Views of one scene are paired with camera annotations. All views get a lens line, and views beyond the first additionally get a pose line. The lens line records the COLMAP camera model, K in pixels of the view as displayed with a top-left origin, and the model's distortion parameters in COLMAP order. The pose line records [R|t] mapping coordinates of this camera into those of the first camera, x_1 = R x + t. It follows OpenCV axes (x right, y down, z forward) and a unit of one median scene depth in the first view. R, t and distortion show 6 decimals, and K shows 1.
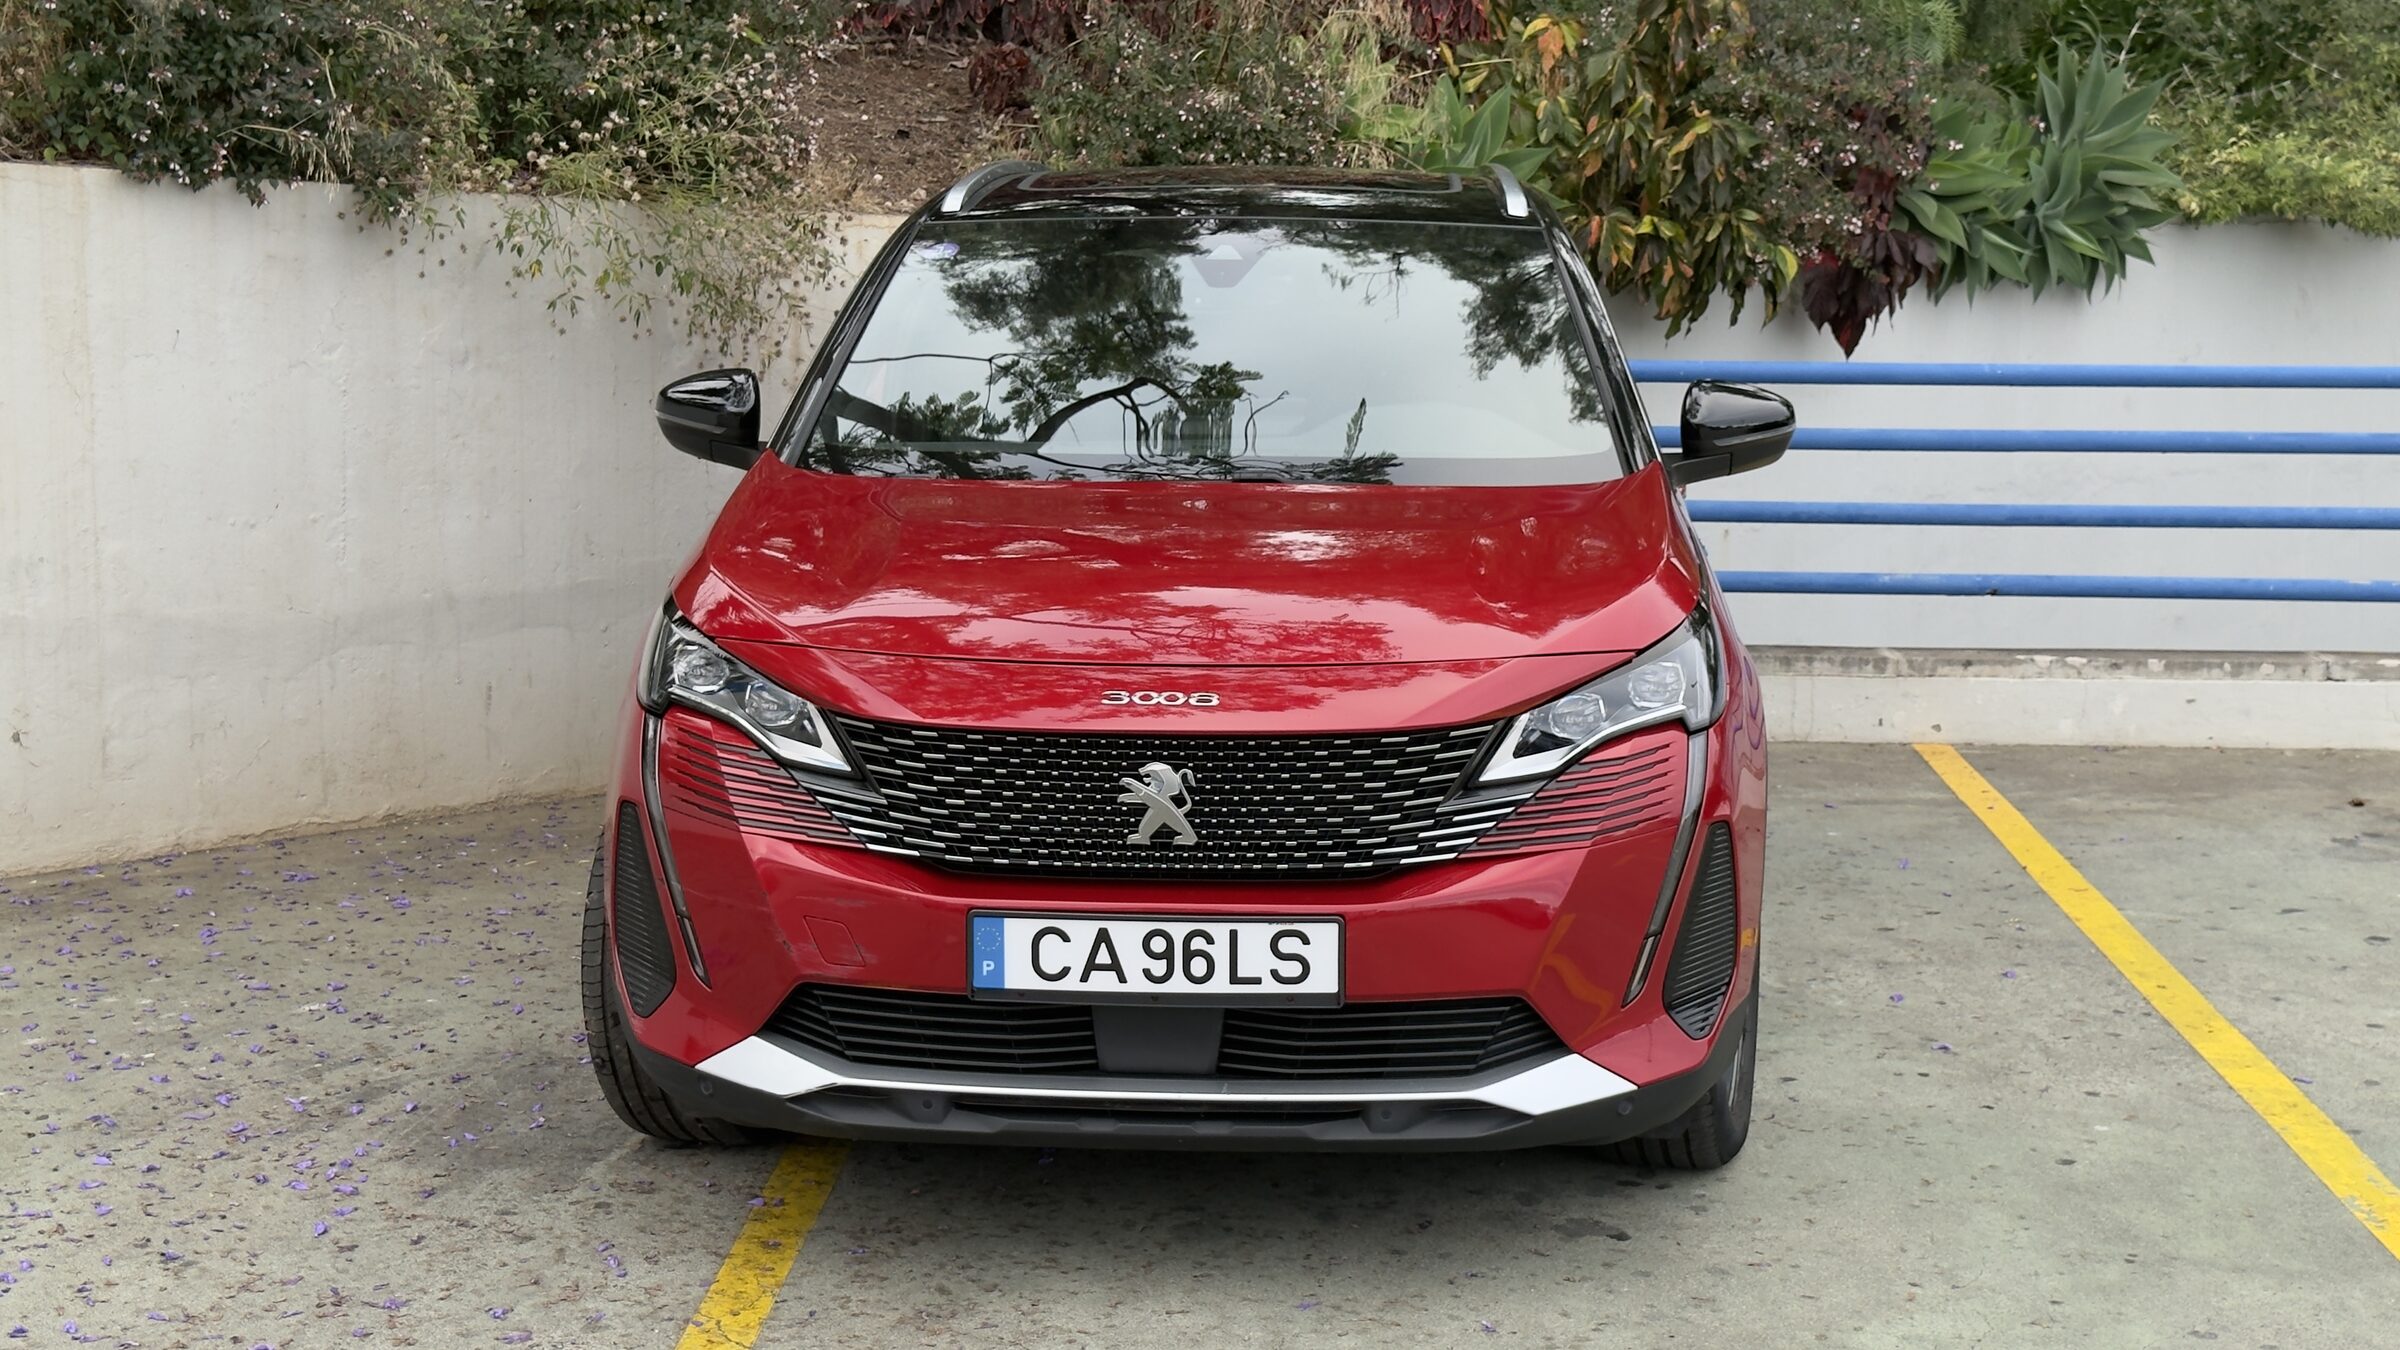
lens RADIAL K [[3349.1, 0, 1199.7], [0, 3349.1, 675.1], [0, 0, 1]] dist [0.111492, 0.000000]
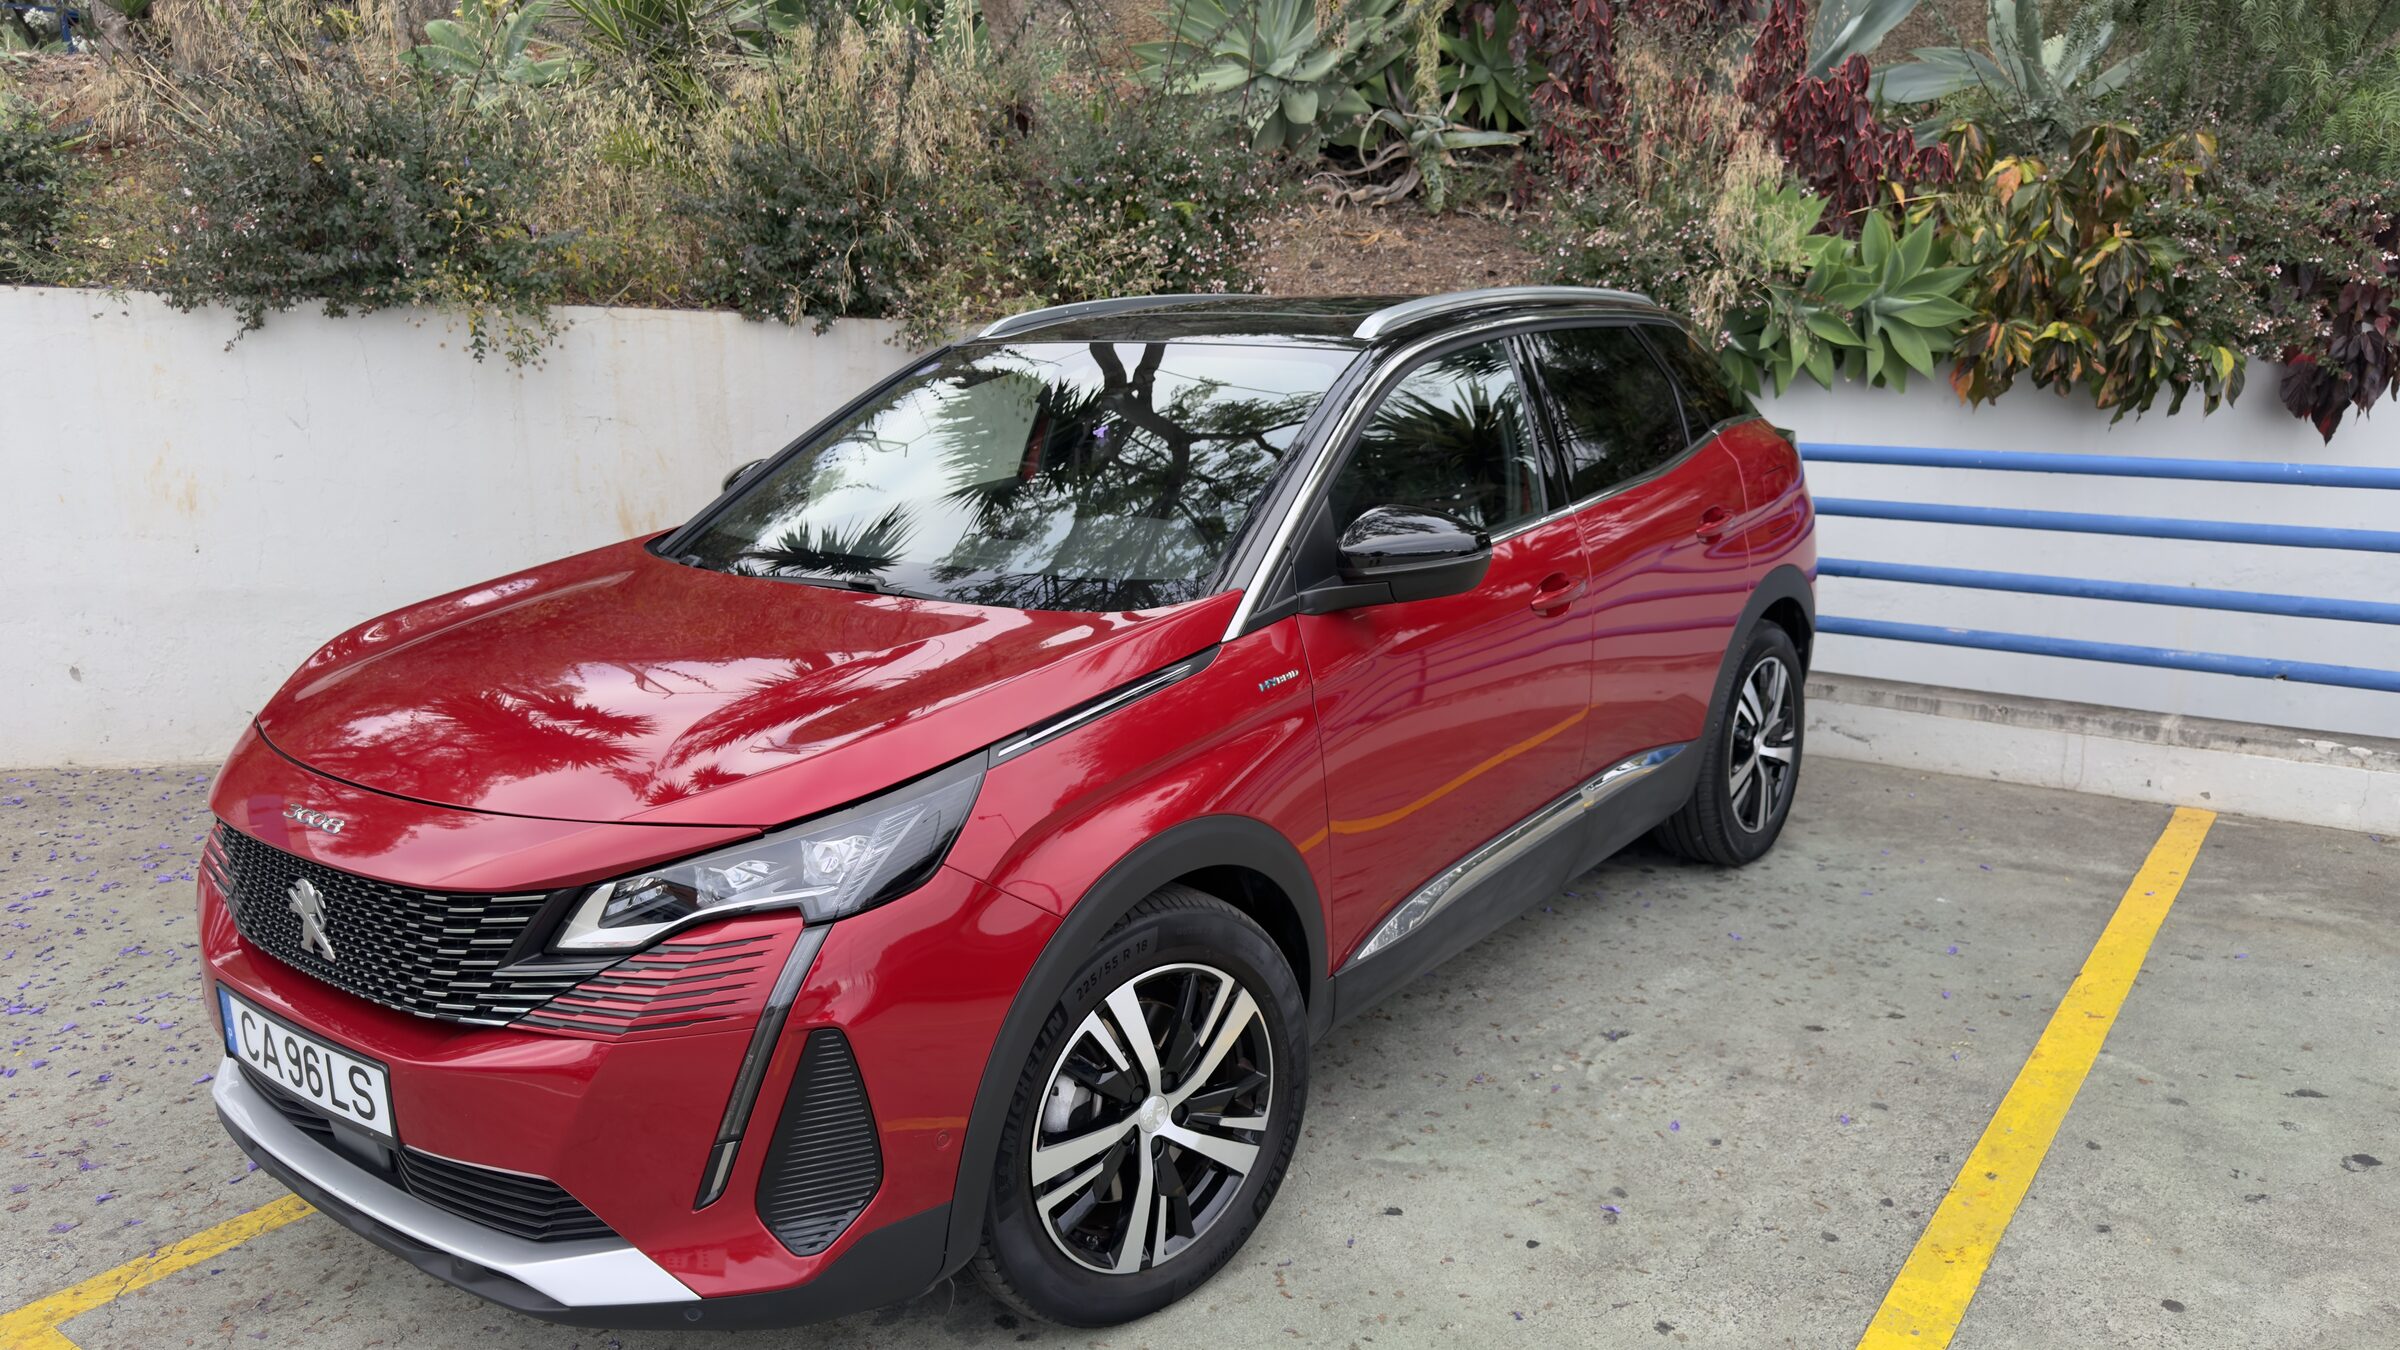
lens RADIAL K [[1702.9, 0, 1200.2], [0, 1702.9, 669.9], [0, 0, 1]] dist [0.008624, -0.003714]
pose [[0.826867, 0.099631, -0.553503, 0.252323], [-0.064040, 0.994462, 0.083335, -0.050129], [0.558740, -0.033461, 0.828668, 0.360936]]
